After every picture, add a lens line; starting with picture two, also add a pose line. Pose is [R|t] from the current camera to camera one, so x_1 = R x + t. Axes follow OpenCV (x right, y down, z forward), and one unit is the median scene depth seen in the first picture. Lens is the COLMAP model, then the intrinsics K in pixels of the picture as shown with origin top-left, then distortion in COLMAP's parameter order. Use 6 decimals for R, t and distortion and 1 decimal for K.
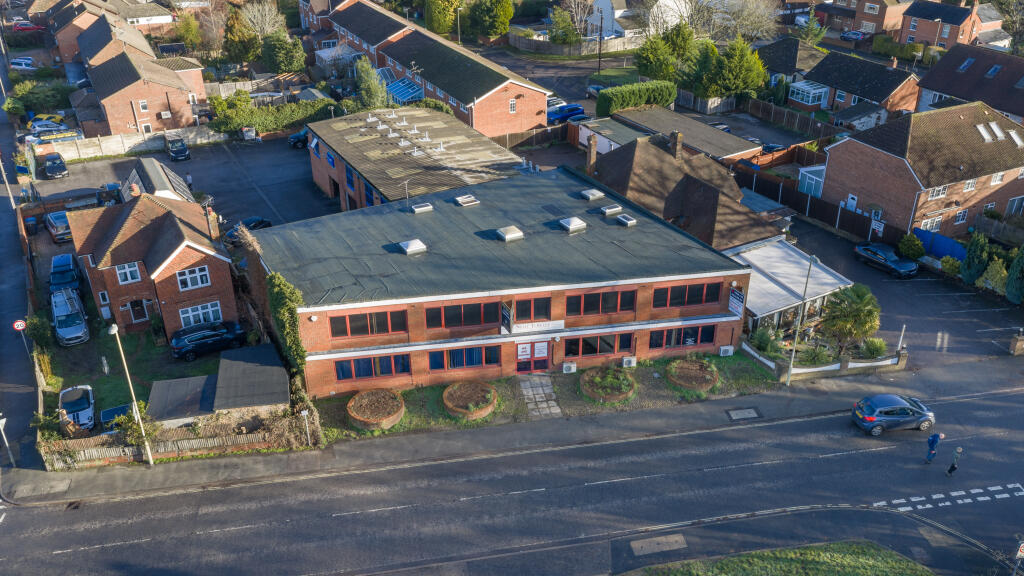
lens RADIAL K [[835.7, 0, 512.0], [0, 835.7, 288.0], [0, 0, 1]] dist [0.034693, -0.000702]
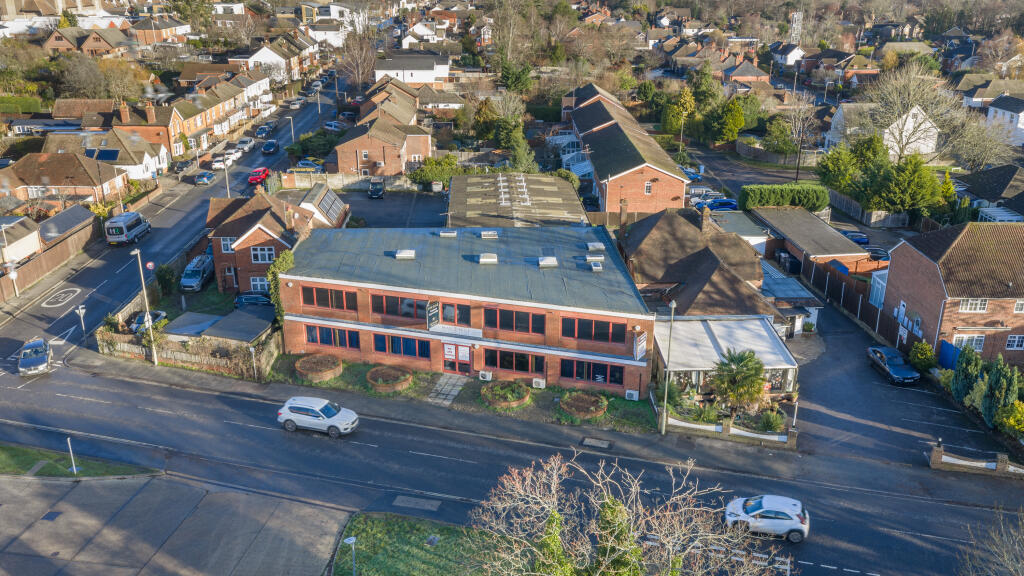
lens RADIAL K [[835.7, 0, 512.0], [0, 835.7, 288.0], [0, 0, 1]] dist [0.034693, -0.000702]
pose [[0.893925, 0.165148, -0.416683, 0.552709], [-0.223289, 0.970159, -0.094516, 0.080382], [0.388640, 0.177531, 0.904125, -0.013672]]
